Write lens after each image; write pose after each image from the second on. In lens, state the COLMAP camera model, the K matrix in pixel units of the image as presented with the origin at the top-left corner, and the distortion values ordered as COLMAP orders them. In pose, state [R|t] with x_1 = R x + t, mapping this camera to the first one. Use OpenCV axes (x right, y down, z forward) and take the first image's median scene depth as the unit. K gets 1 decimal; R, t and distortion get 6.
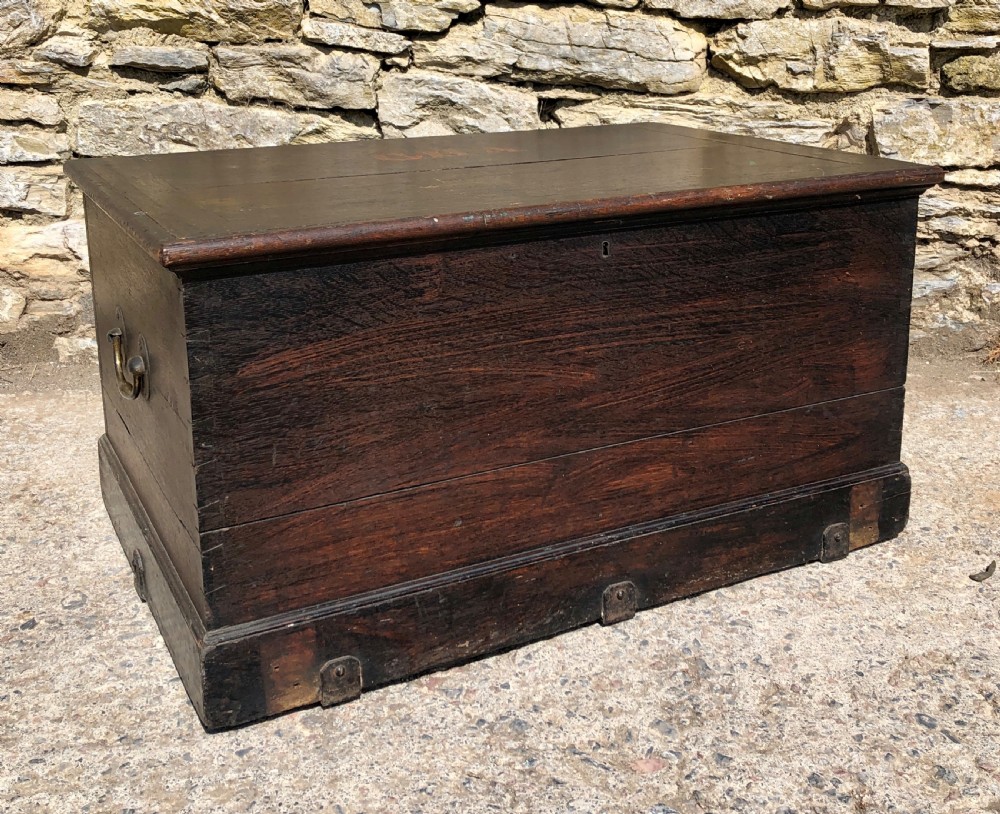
lens RADIAL K [[1184.2, 0, 517.4], [0, 1184.2, 273.2], [0, 0, 1]] dist [0.020852, 0.000000]
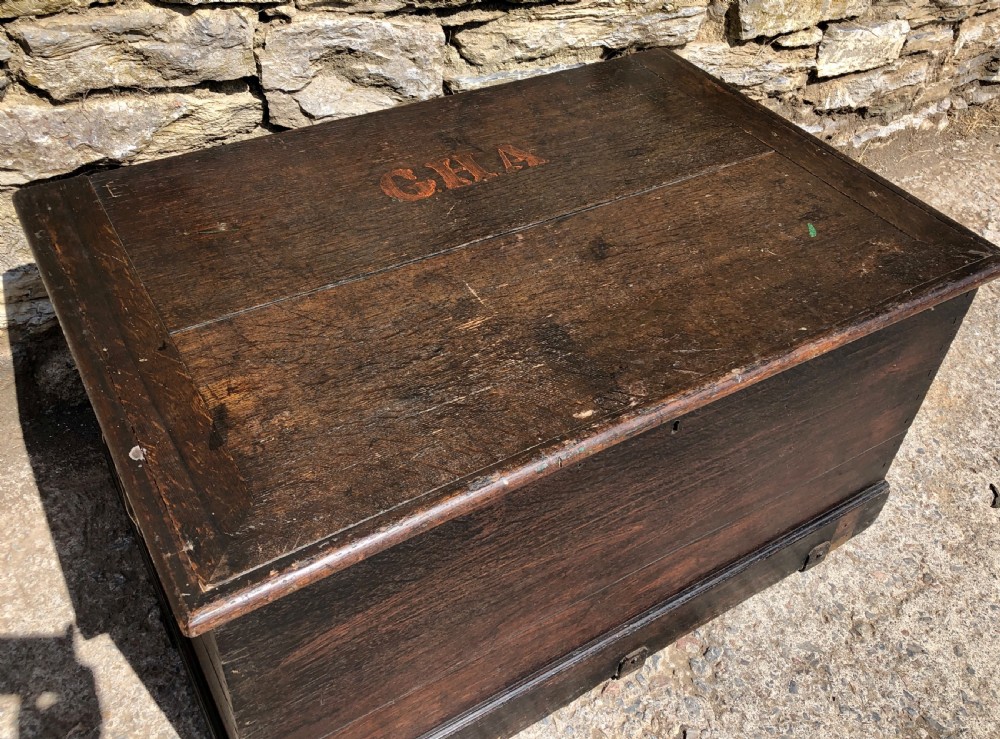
lens RADIAL K [[912.6, 0, 490.5], [0, 912.6, 323.1], [0, 0, 1]] dist [0.004183, 0.000000]
pose [[0.868355, -0.279550, 0.409649, -0.281108], [0.062769, 0.881305, 0.468360, -0.268931], [-0.491956, -0.380989, 0.782833, 0.411237]]
